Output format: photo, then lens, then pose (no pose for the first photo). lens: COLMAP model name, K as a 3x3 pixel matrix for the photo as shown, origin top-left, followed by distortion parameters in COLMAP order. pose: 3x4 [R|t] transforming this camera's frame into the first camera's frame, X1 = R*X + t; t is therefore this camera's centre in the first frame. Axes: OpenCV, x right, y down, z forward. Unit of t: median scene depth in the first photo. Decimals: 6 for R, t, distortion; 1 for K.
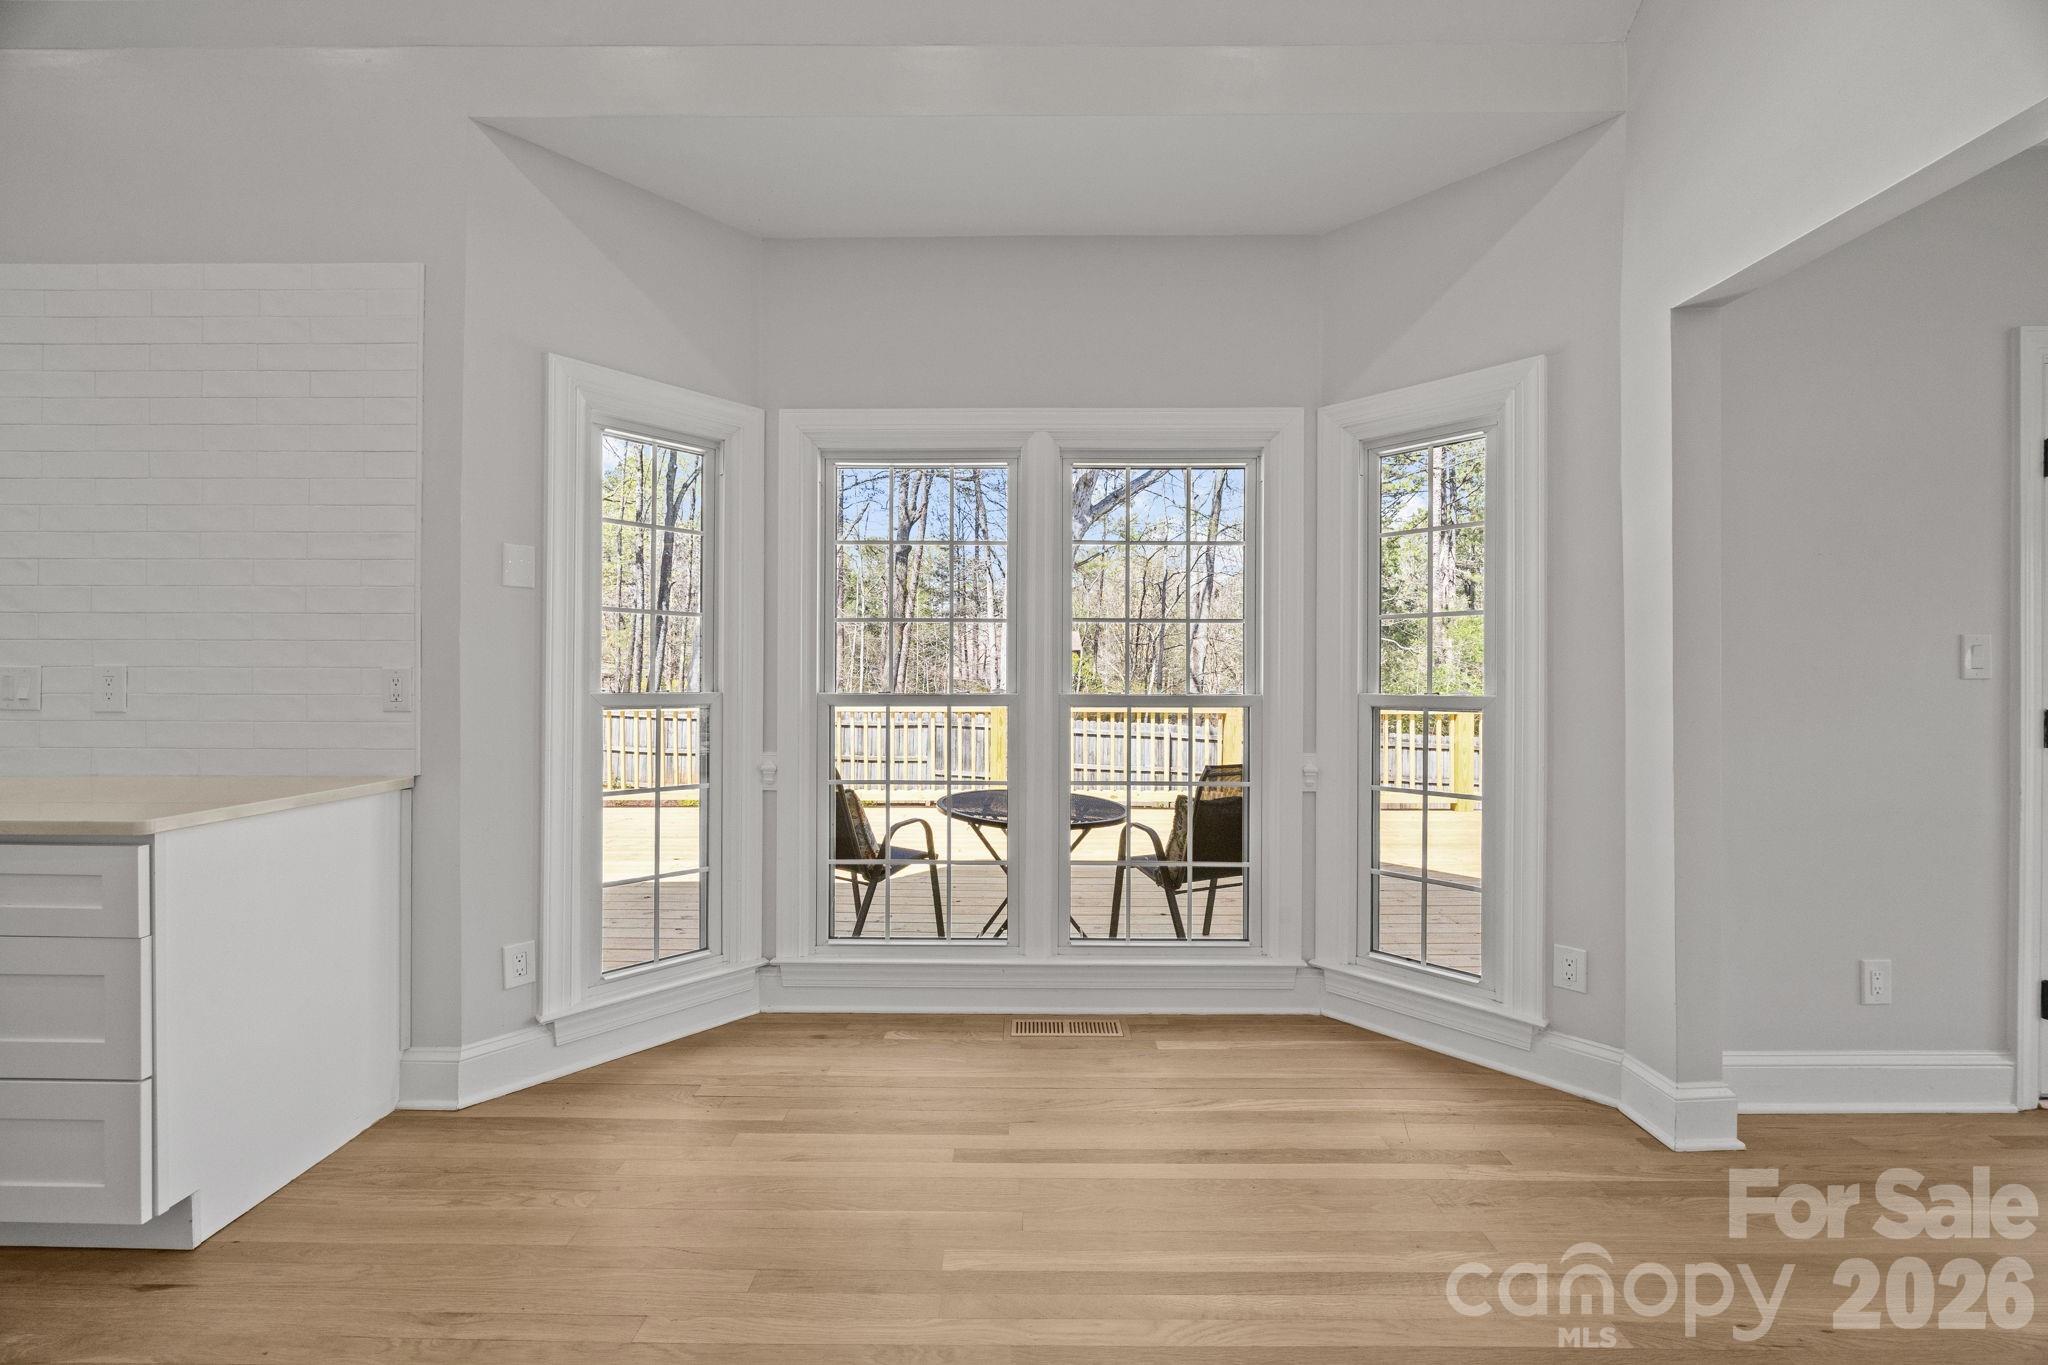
lens RADIAL K [[777.9, 0, 1012.8], [0, 777.9, 684.3], [0, 0, 1]] dist [0.002756, 0.000355]
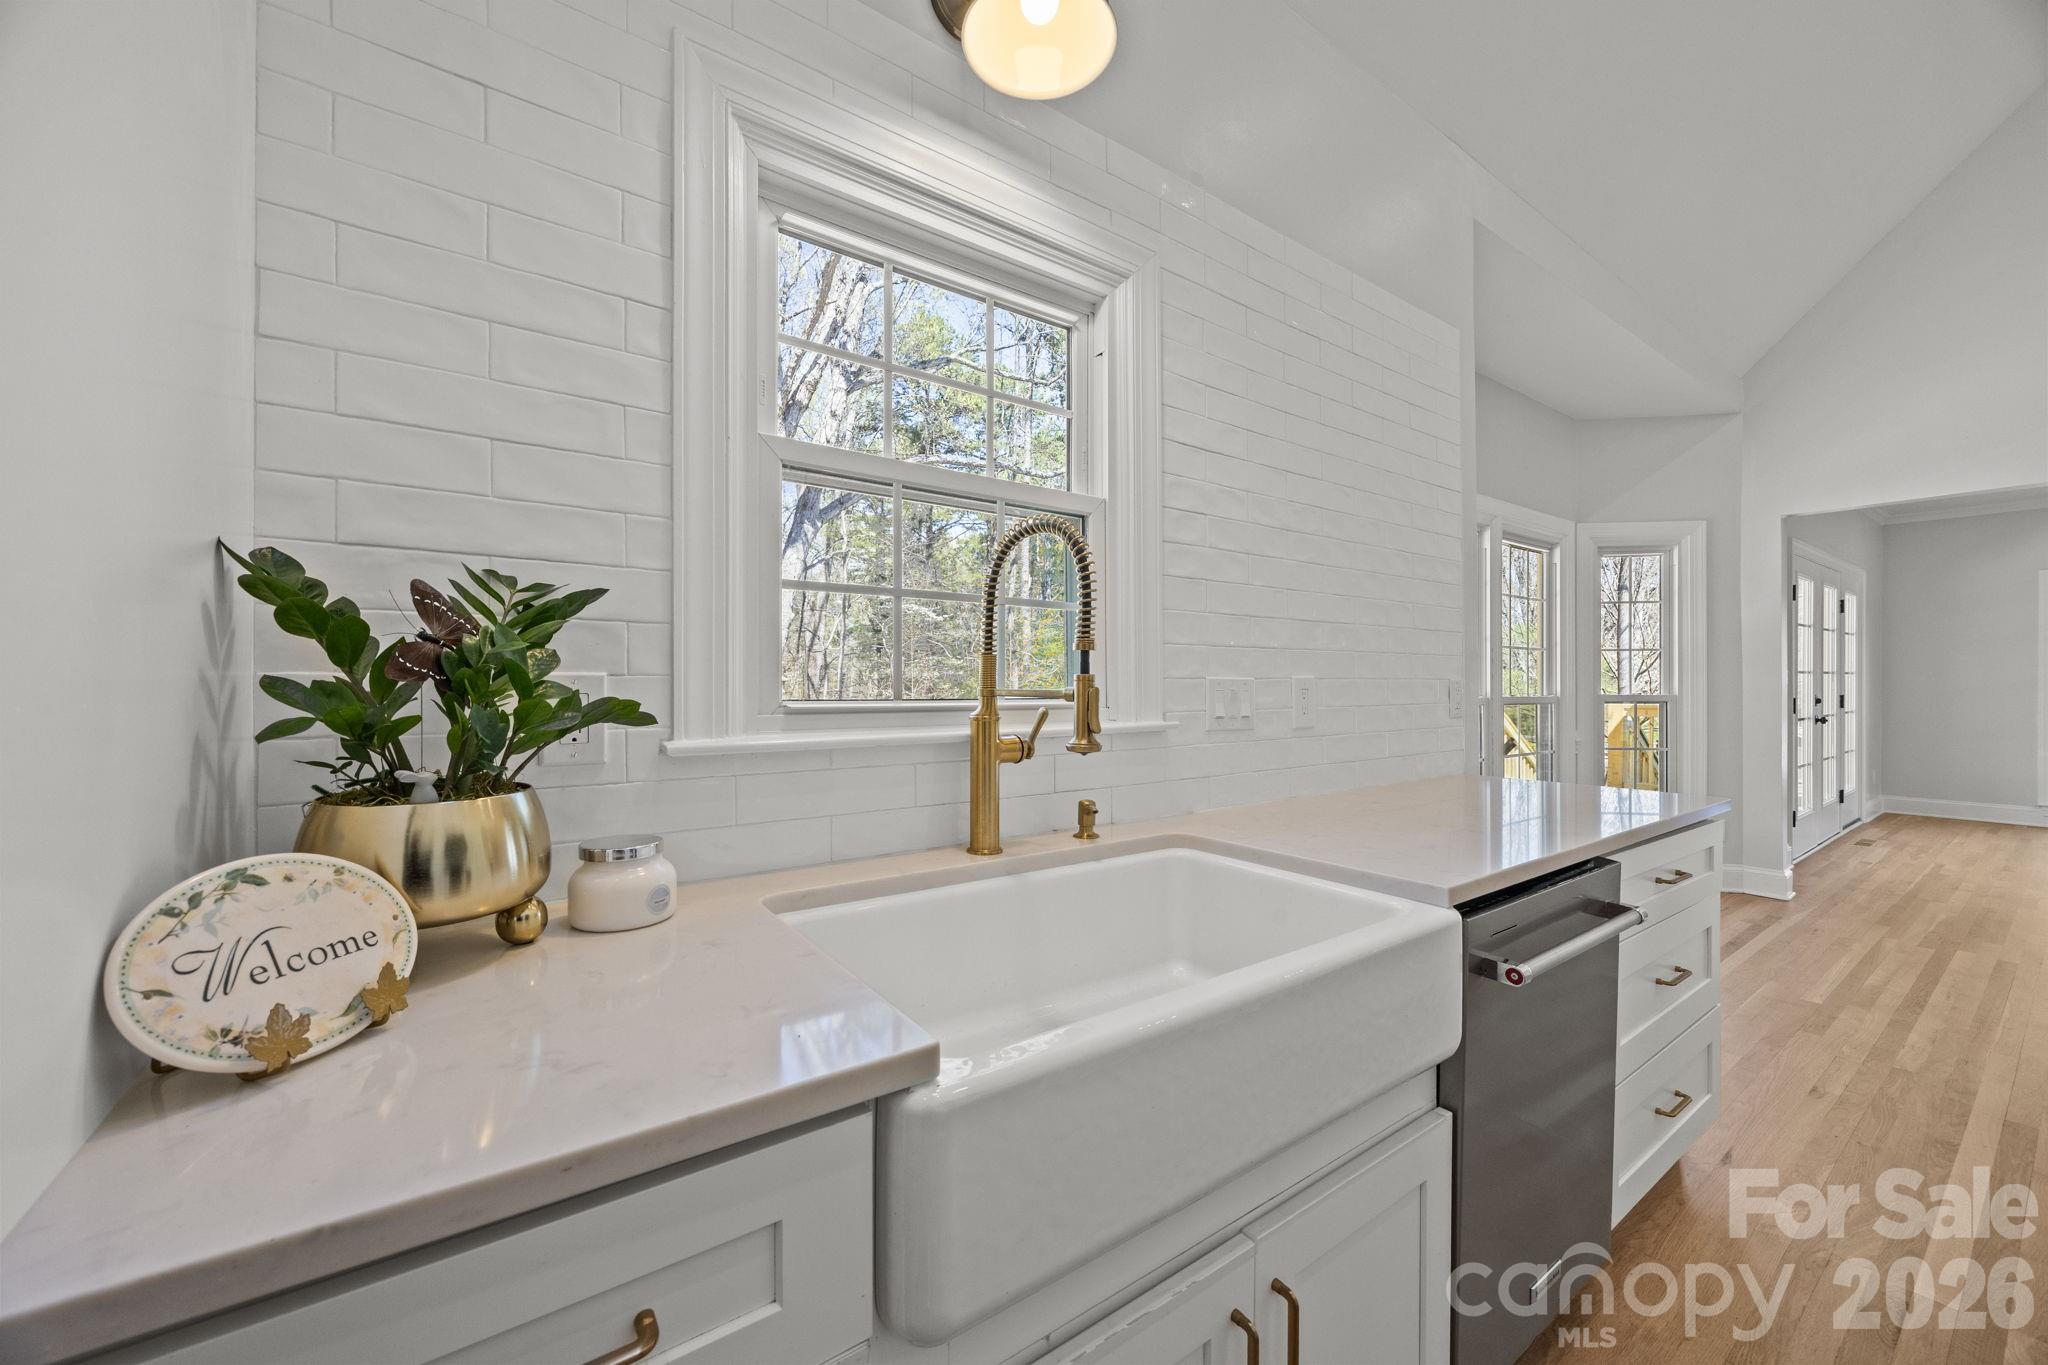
lens RADIAL K [[777.9, 0, 1019.4], [0, 777.9, 687.8], [0, 0, 1]] dist [0.002756, 0.000355]
pose [[0.806672, -0.007368, 0.590953, -1.978553], [0.010236, 0.999946, -0.001505, -0.013609], [-0.590911, 0.007263, 0.806704, 0.451774]]
